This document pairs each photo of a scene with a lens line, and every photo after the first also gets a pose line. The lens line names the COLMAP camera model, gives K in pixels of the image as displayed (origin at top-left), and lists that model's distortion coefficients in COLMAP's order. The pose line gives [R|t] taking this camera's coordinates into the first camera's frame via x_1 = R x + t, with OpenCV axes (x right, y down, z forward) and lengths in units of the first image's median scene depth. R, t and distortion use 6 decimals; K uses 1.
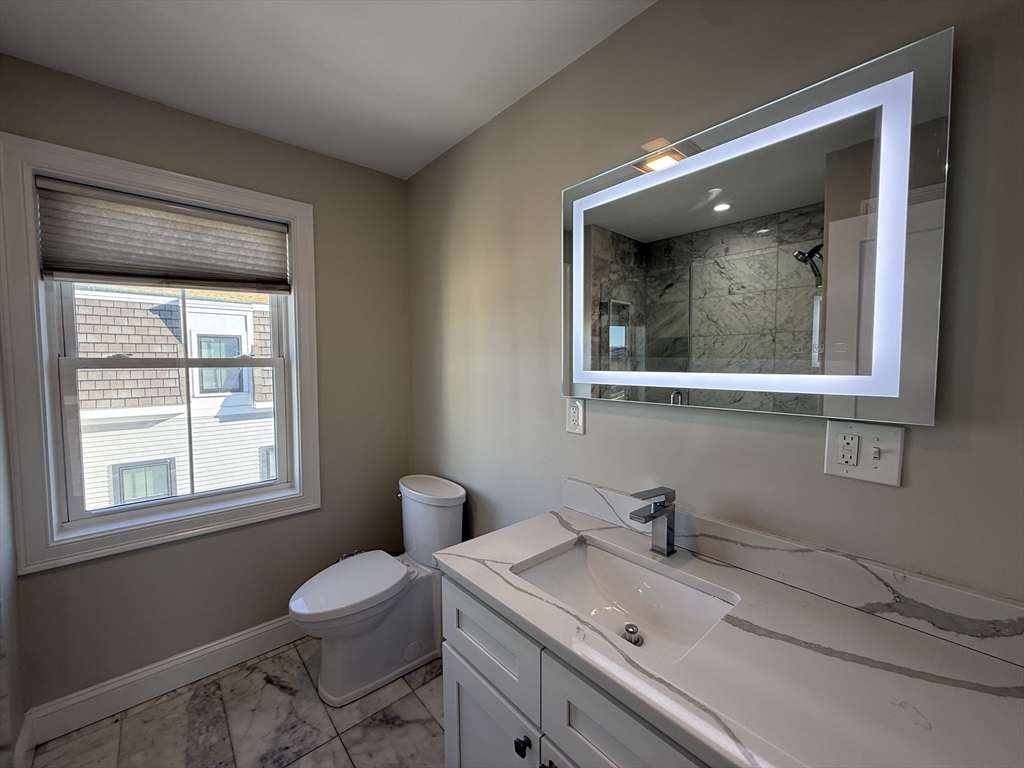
lens RADIAL K [[408.1, 0, 509.8], [0, 408.1, 383.6], [0, 0, 1]] dist [0.001069, 0.000801]
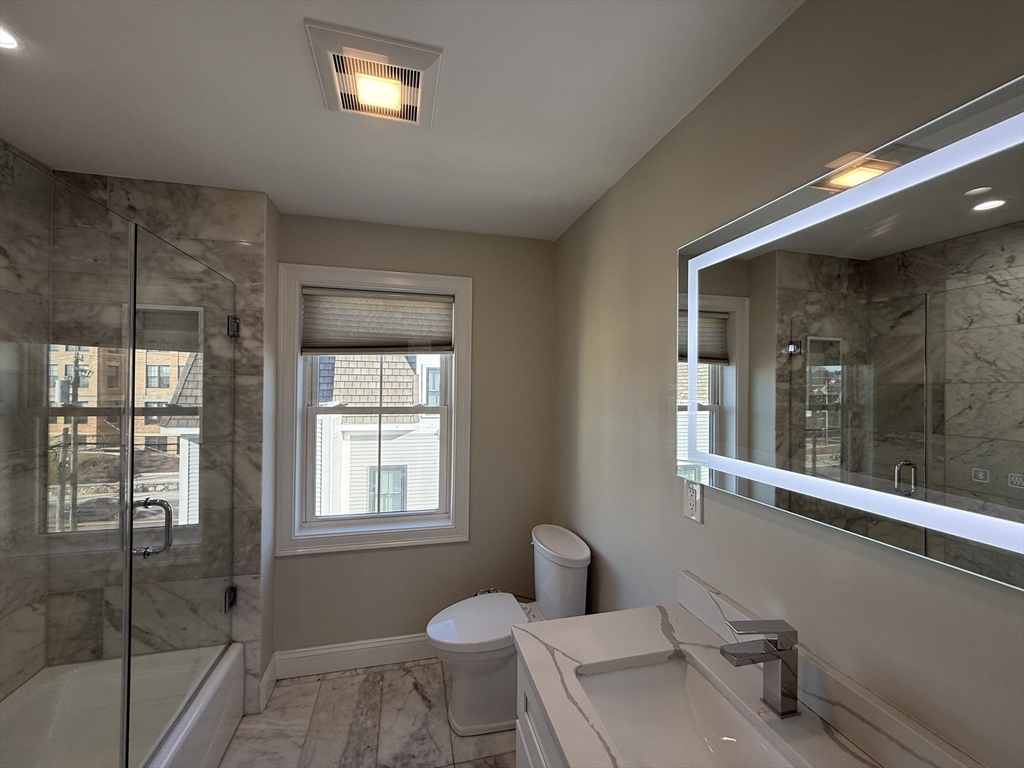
lens RADIAL K [[408.1, 0, 510.9], [0, 408.1, 383.9], [0, 0, 1]] dist [0.001069, 0.000801]
pose [[0.891045, 0.012785, -0.453735, 0.171471], [-0.039855, 0.997946, -0.050148, -0.089446], [0.452162, 0.062768, 0.889725, 0.030490]]
